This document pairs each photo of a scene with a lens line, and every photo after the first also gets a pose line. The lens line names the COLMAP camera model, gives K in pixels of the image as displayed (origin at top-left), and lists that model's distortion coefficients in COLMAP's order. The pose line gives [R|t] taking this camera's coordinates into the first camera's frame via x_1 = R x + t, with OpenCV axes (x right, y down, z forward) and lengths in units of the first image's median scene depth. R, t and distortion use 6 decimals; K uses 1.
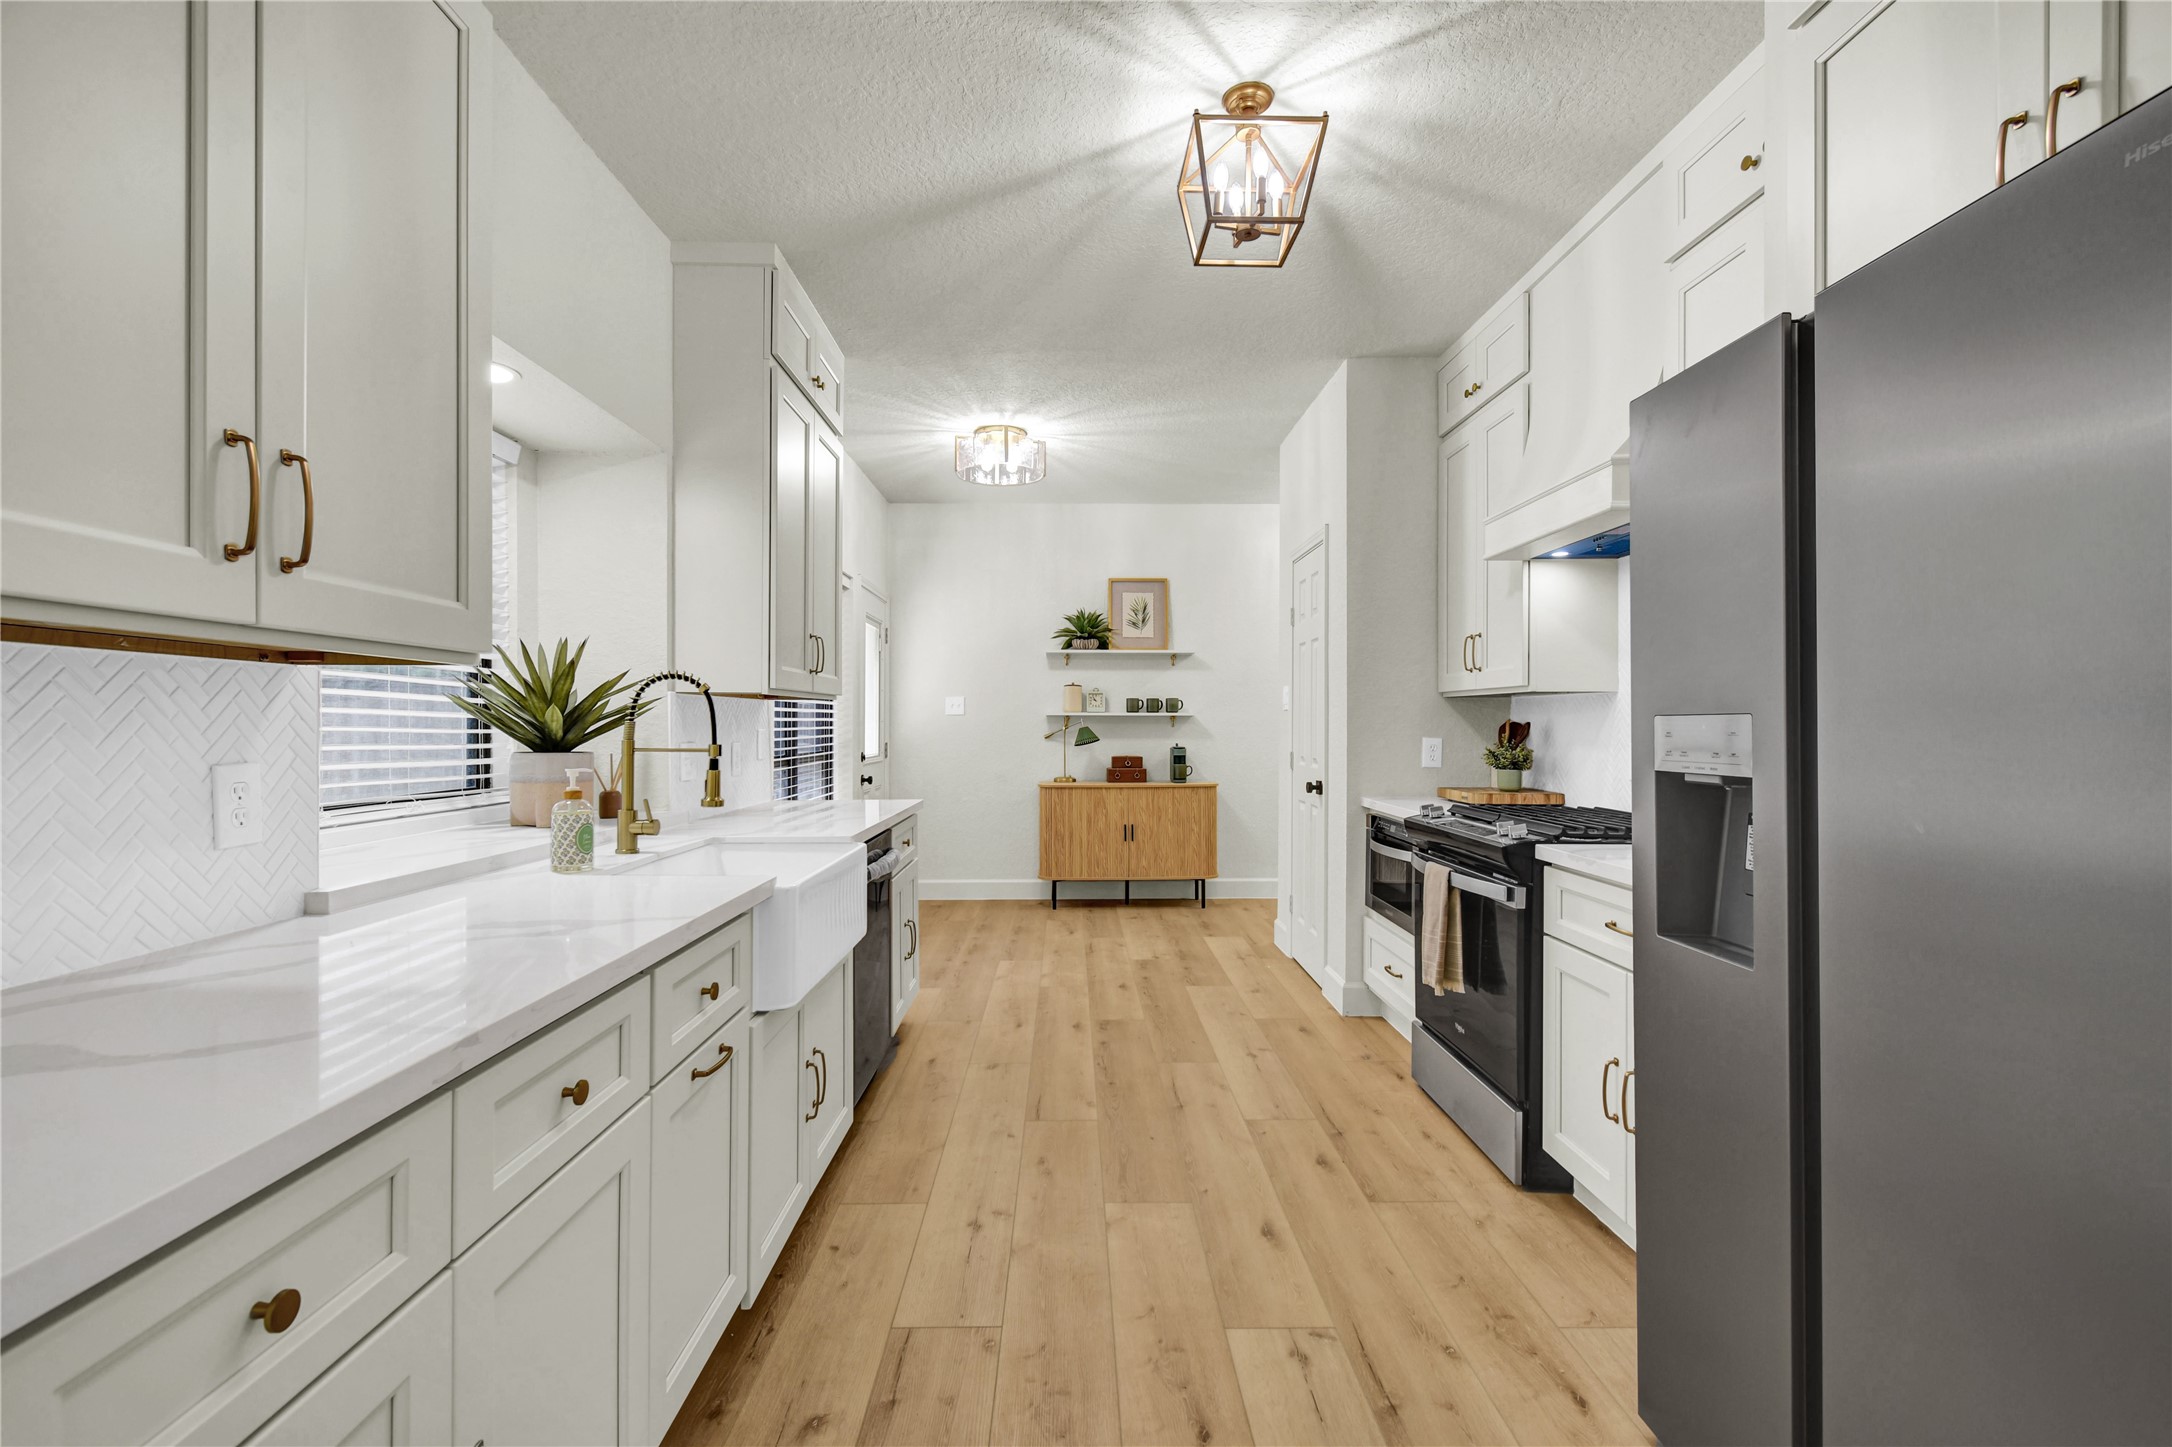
lens RADIAL K [[969.8, 0, 1075.5], [0, 969.8, 724.4], [0, 0, 1]] dist [0.002259, -0.000911]
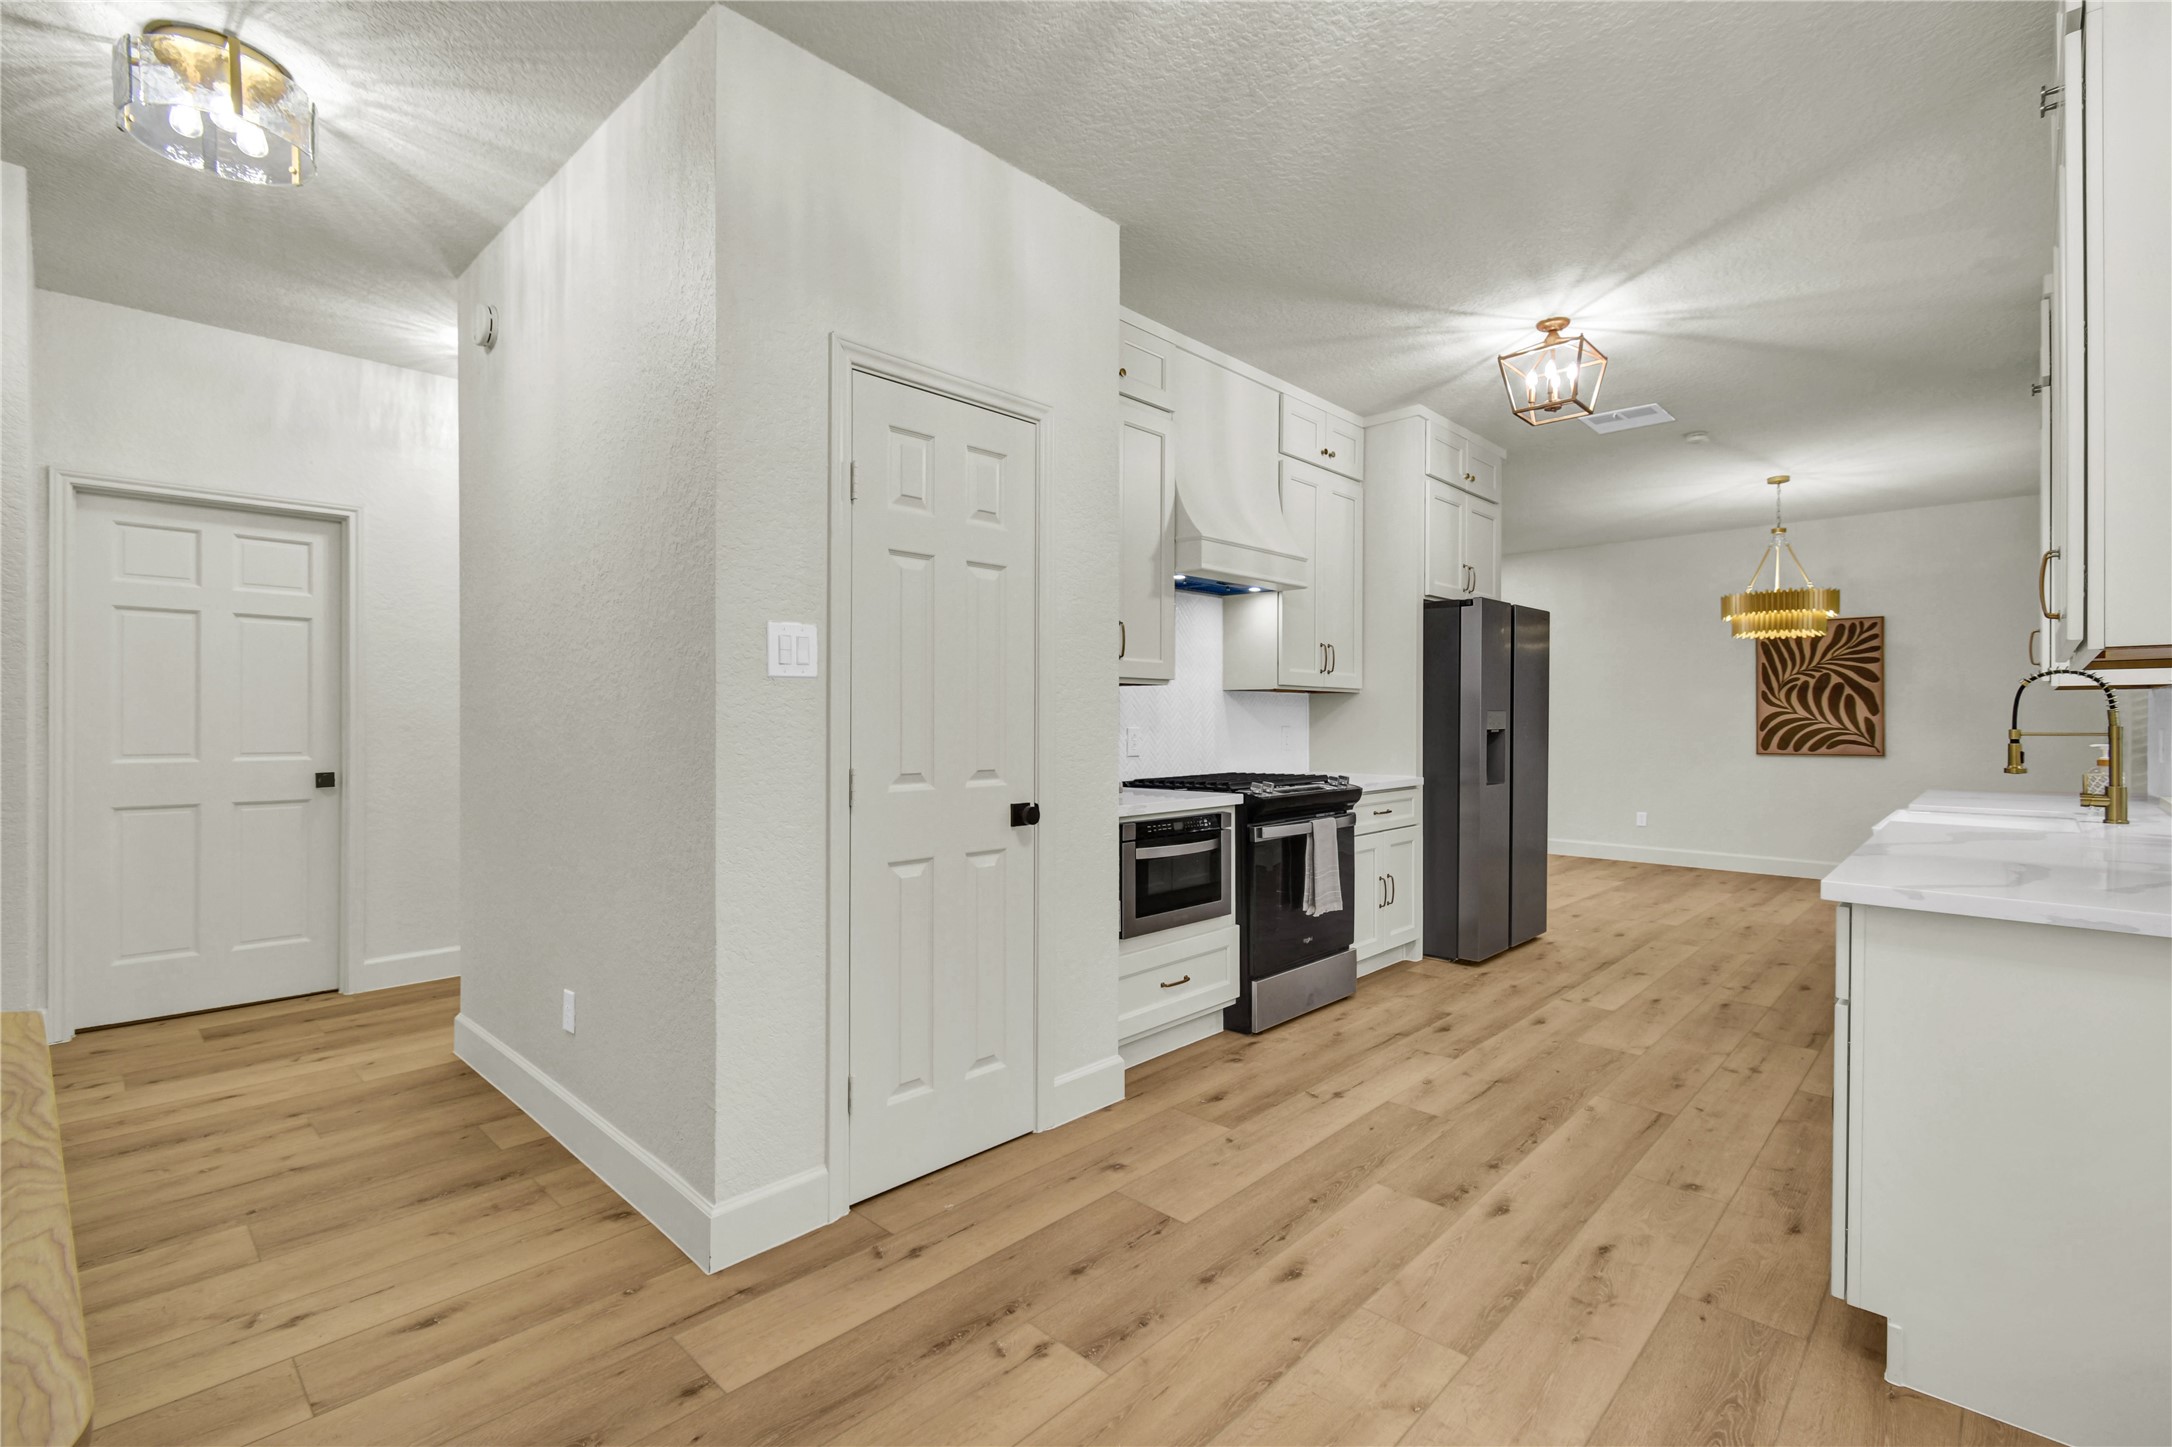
lens RADIAL K [[969.8, 0, 1075.5], [0, 969.8, 724.4], [0, 0, 1]] dist [0.002259, -0.000911]
pose [[-0.711622, -0.006303, 0.702534, -0.173237], [-0.000452, 0.999964, 0.008513, 0.002812], [-0.702562, 0.005741, -0.711599, 1.201010]]
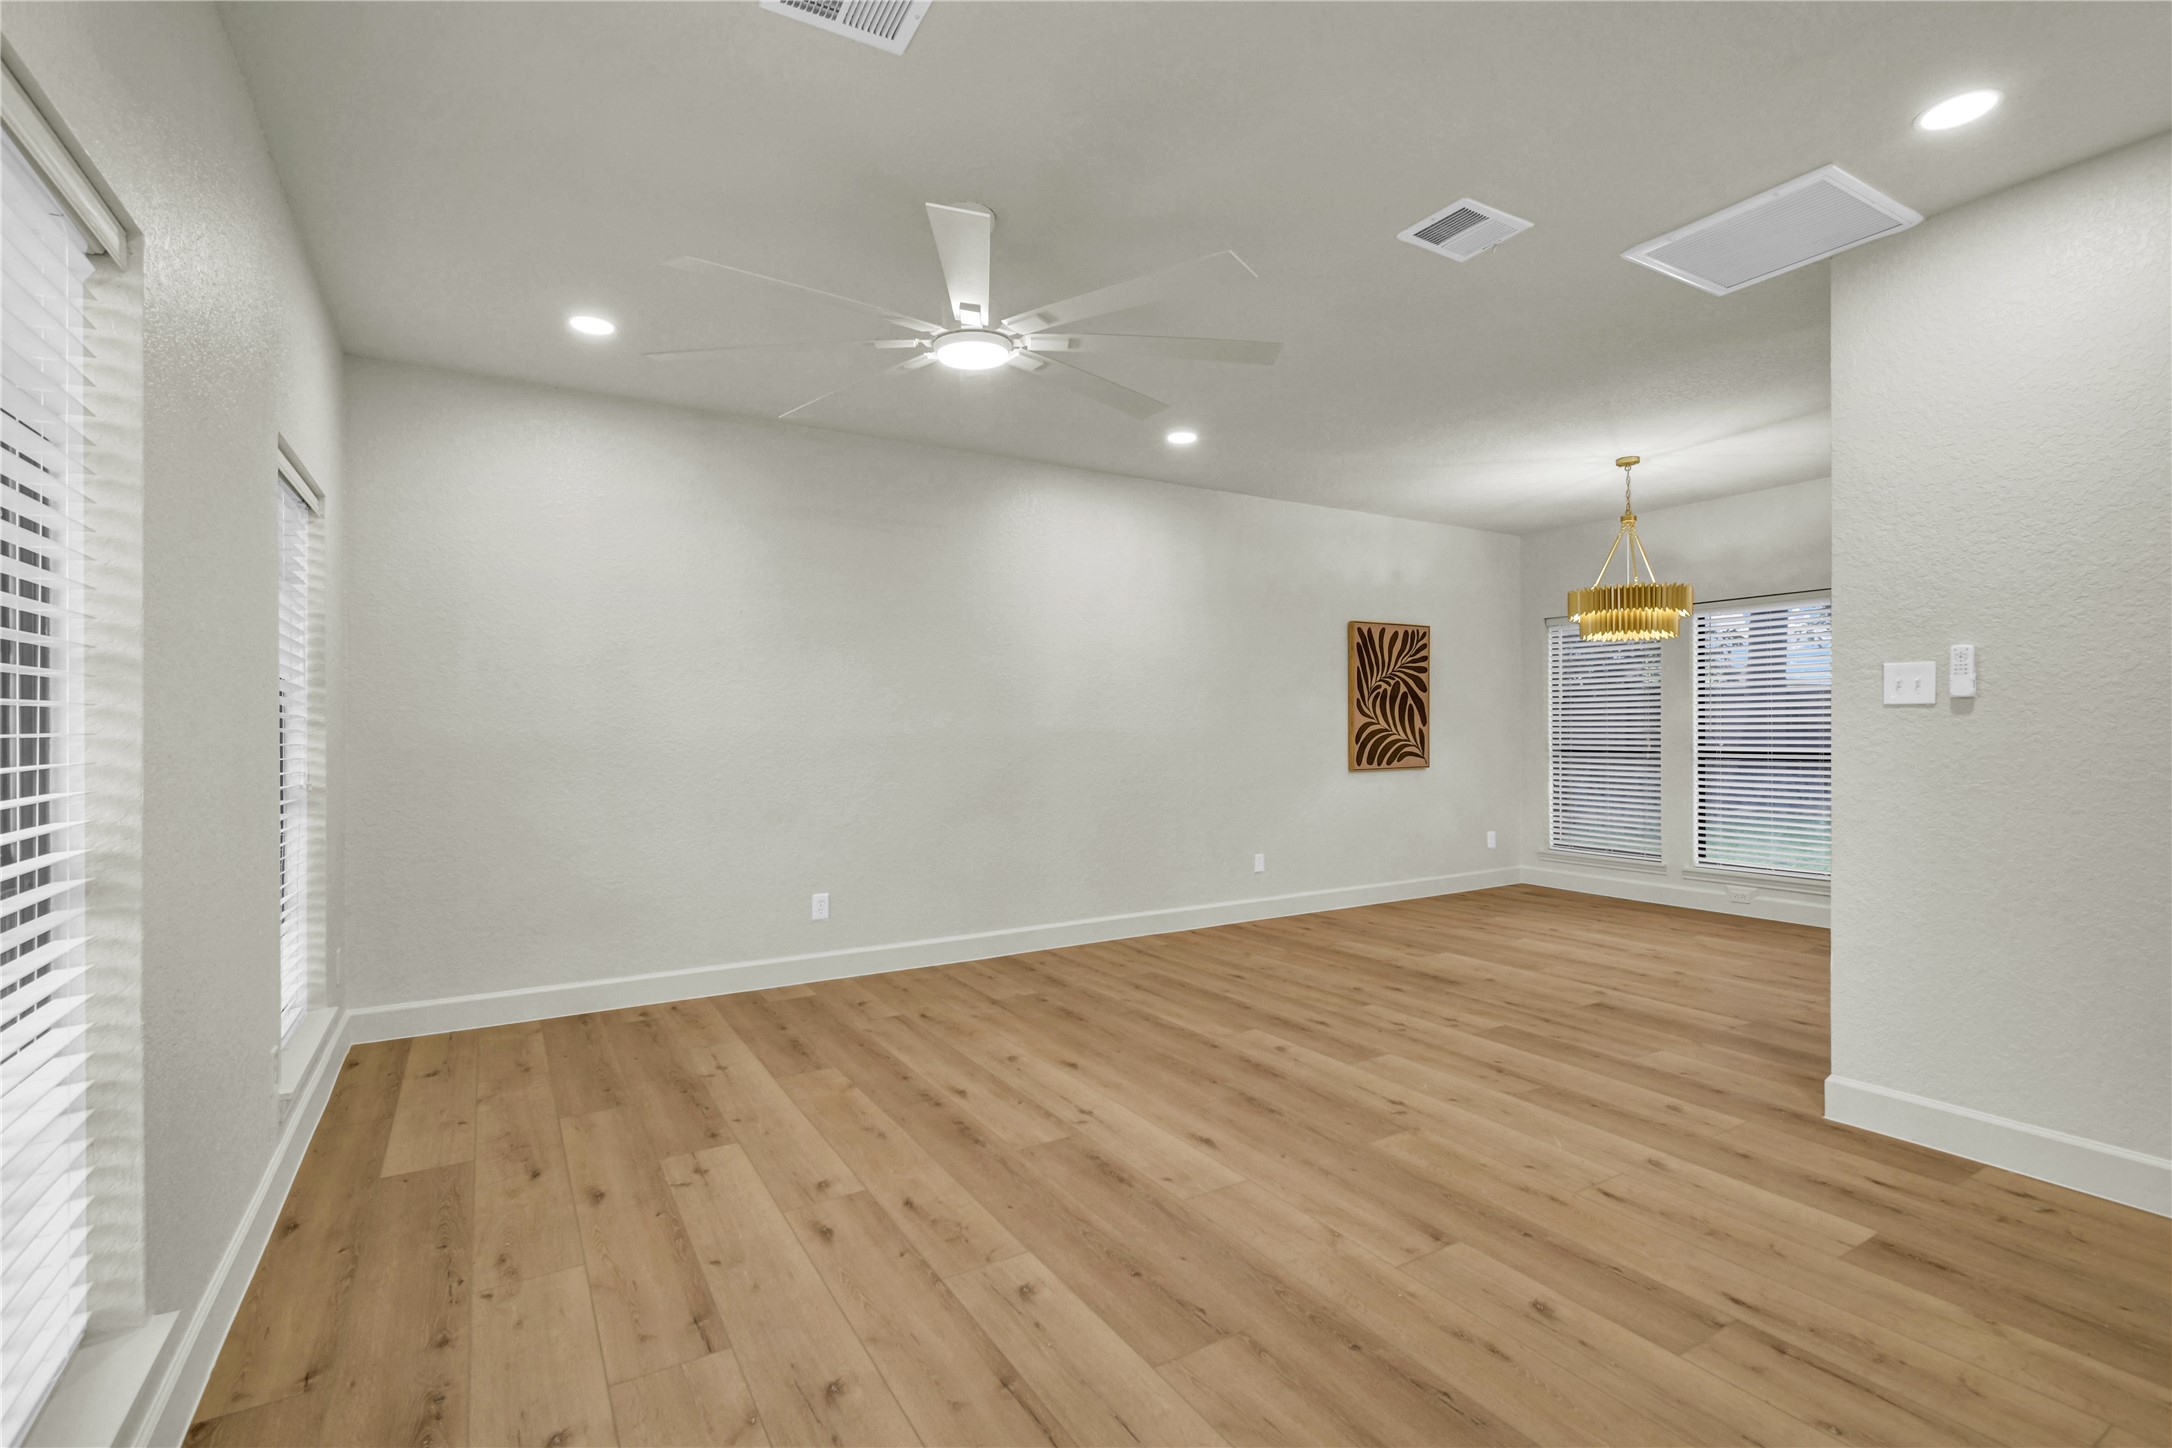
lens RADIAL K [[980.2, 0, 1092.1], [0, 980.2, 726.9], [0, 0, 1]] dist [0.002995, -0.000234]
pose [[-0.858409, 0.004115, -0.512949, 1.067003], [0.001934, 0.999987, 0.004785, -0.004864], [0.512961, 0.003115, -0.858406, 0.380140]]
